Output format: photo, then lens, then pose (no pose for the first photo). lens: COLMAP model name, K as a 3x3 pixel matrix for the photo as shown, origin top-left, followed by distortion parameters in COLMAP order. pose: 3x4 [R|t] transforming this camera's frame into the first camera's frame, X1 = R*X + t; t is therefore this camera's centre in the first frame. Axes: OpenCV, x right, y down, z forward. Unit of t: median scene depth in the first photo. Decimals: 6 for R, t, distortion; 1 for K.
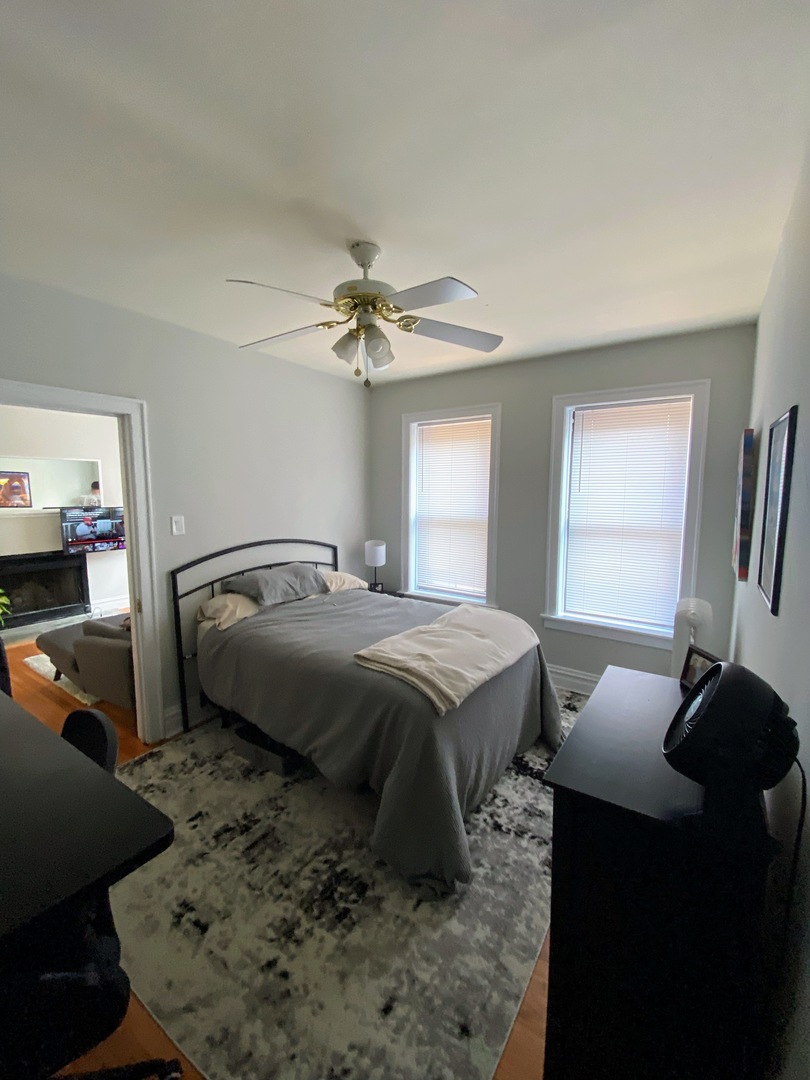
lens RADIAL K [[442.6, 0, 412.0], [0, 442.6, 535.0], [0, 0, 1]] dist [-0.037998, -0.003864]
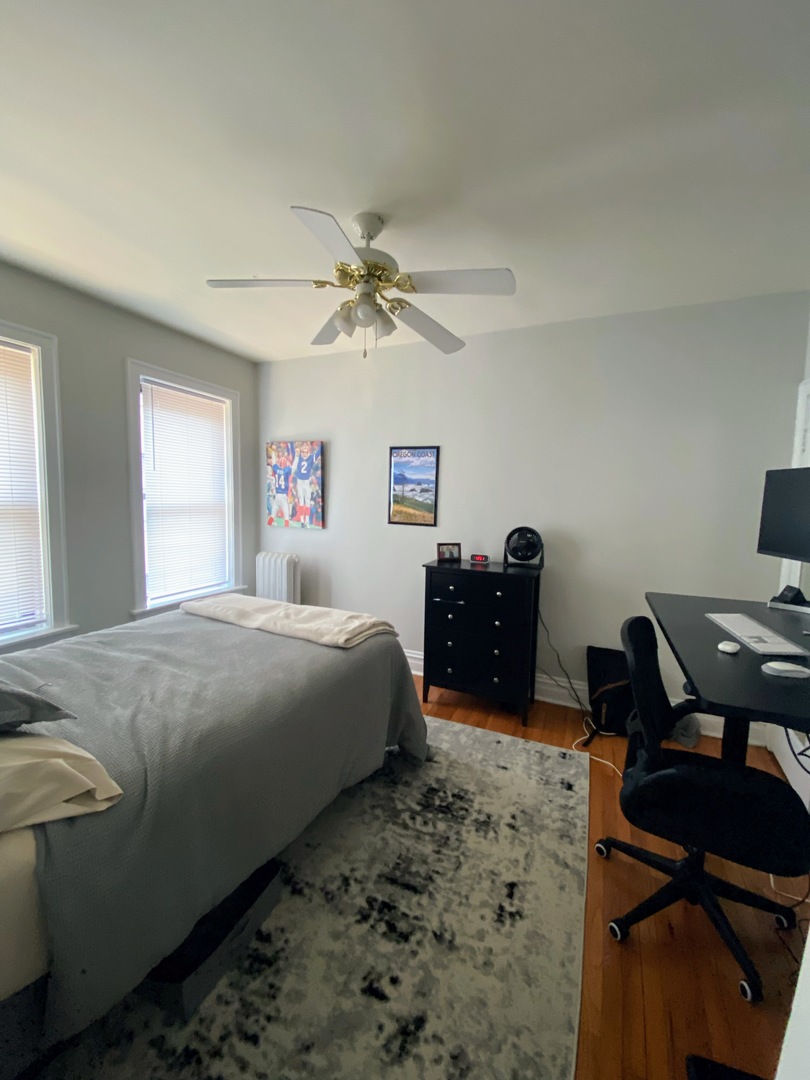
lens RADIAL K [[442.6, 0, 404.5], [0, 442.6, 540.9], [0, 0, 1]] dist [-0.037998, -0.003864]
pose [[-0.180957, -0.120834, 0.976040, -1.263644], [0.075176, 0.987821, 0.136230, -0.066136], [-0.980614, 0.098027, -0.169670, 1.243418]]
